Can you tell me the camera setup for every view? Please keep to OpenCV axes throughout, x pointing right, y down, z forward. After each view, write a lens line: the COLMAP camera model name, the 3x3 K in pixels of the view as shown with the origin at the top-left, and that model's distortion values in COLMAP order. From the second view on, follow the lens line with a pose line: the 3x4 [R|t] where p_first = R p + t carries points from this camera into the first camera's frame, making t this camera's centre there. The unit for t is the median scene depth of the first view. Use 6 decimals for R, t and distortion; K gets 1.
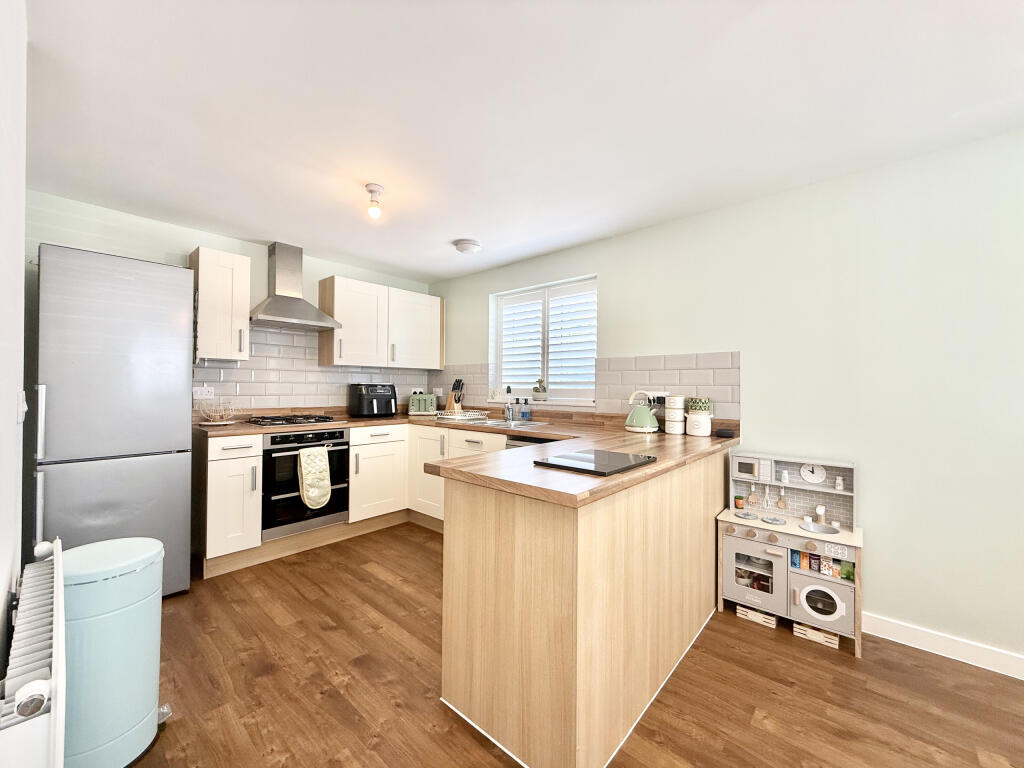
lens RADIAL K [[405.7, 0, 511.4], [0, 405.7, 384.3], [0, 0, 1]] dist [-0.002015, -0.000279]
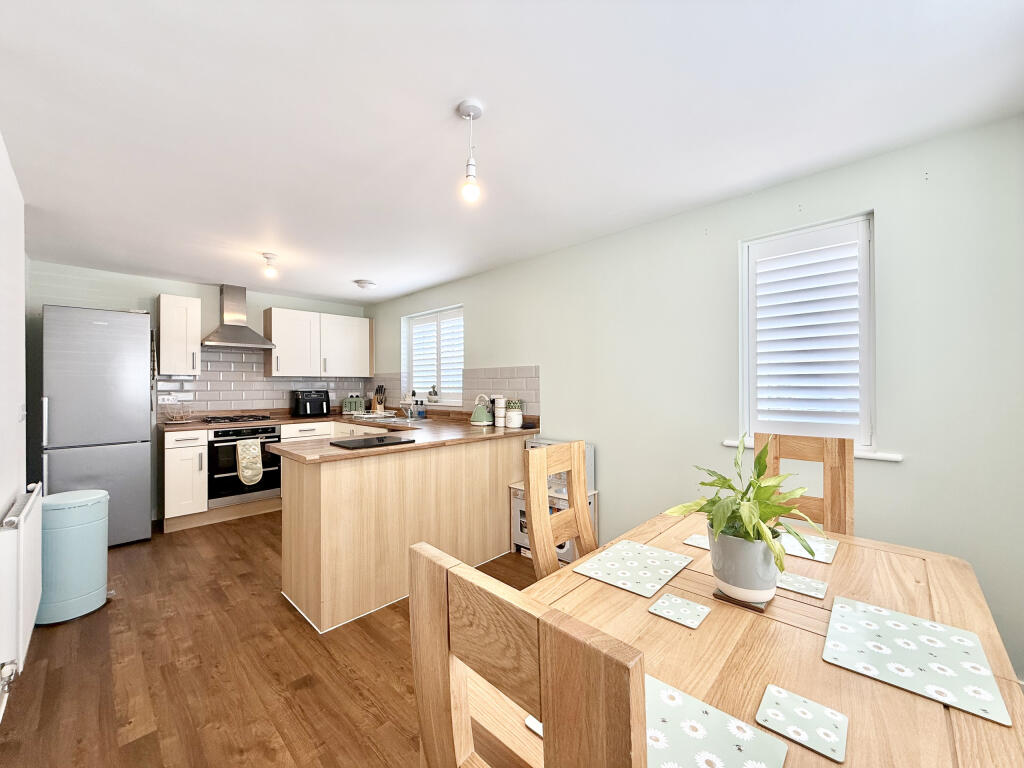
lens RADIAL K [[405.7, 0, 512.7], [0, 405.7, 384.2], [0, 0, 1]] dist [-0.002015, -0.000279]
pose [[0.999083, -0.013770, -0.040532, 0.443787], [0.013866, 0.999902, 0.002104, -0.017413], [0.040499, -0.002664, 0.999176, -0.303579]]
